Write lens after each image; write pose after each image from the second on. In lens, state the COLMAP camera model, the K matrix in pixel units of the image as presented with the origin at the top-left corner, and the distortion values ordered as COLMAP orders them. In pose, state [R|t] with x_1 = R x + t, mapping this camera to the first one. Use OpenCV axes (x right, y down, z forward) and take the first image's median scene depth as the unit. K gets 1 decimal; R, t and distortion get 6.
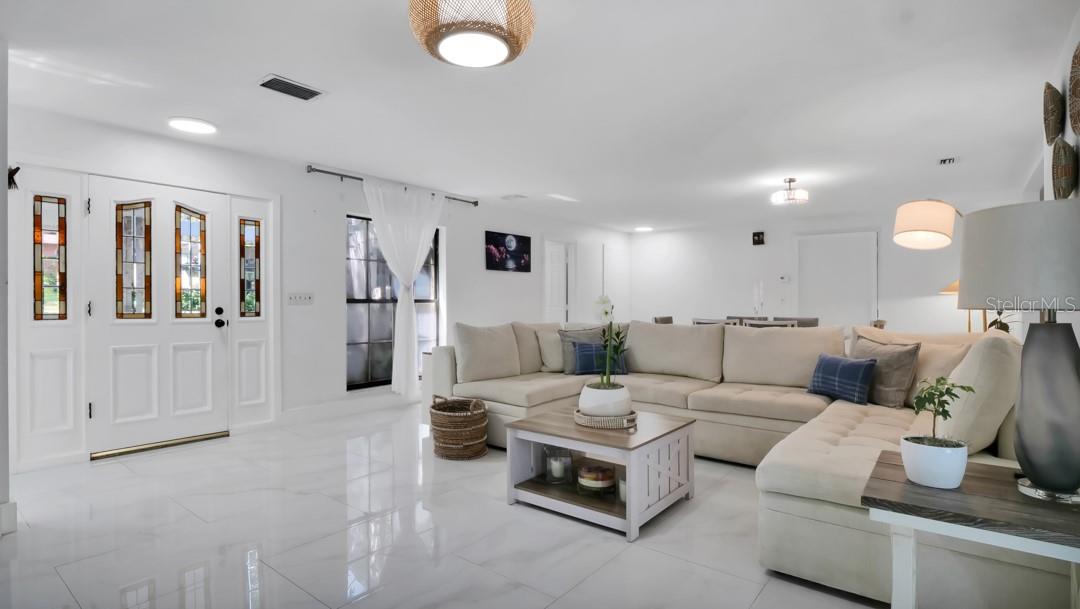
lens RADIAL K [[532.0, 0, 540.2], [0, 532.0, 303.1], [0, 0, 1]] dist [-0.000413, -0.000391]
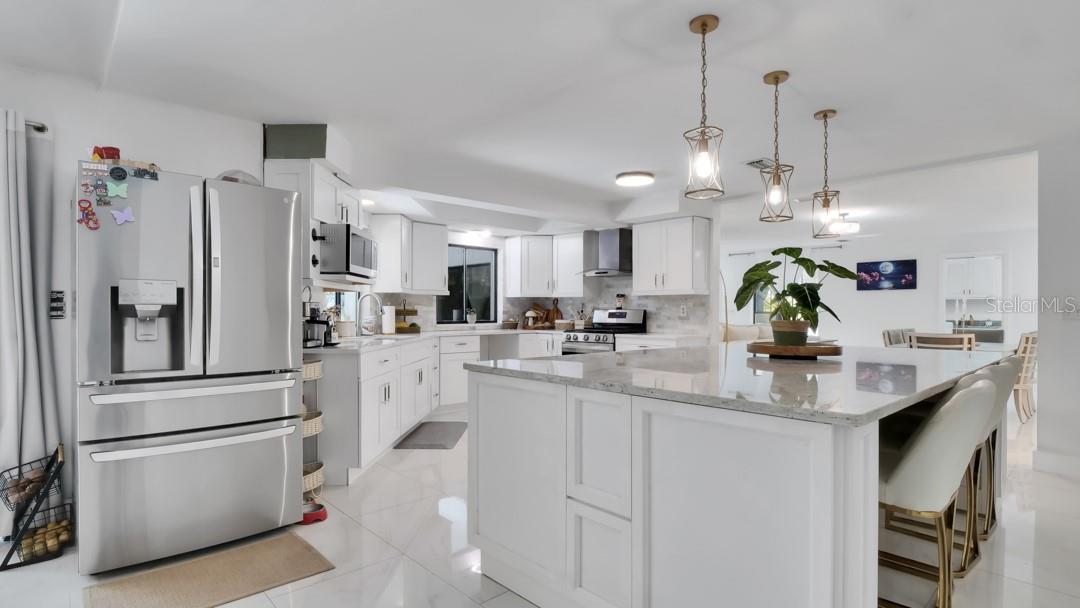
lens RADIAL K [[532.0, 0, 541.4], [0, 532.0, 310.7], [0, 0, 1]] dist [-0.000413, -0.000391]
pose [[-0.135970, -0.003797, -0.990706, 1.332511], [-0.011642, 0.999930, -0.002235, 0.002978], [0.990645, 0.011230, -0.136005, 0.350826]]
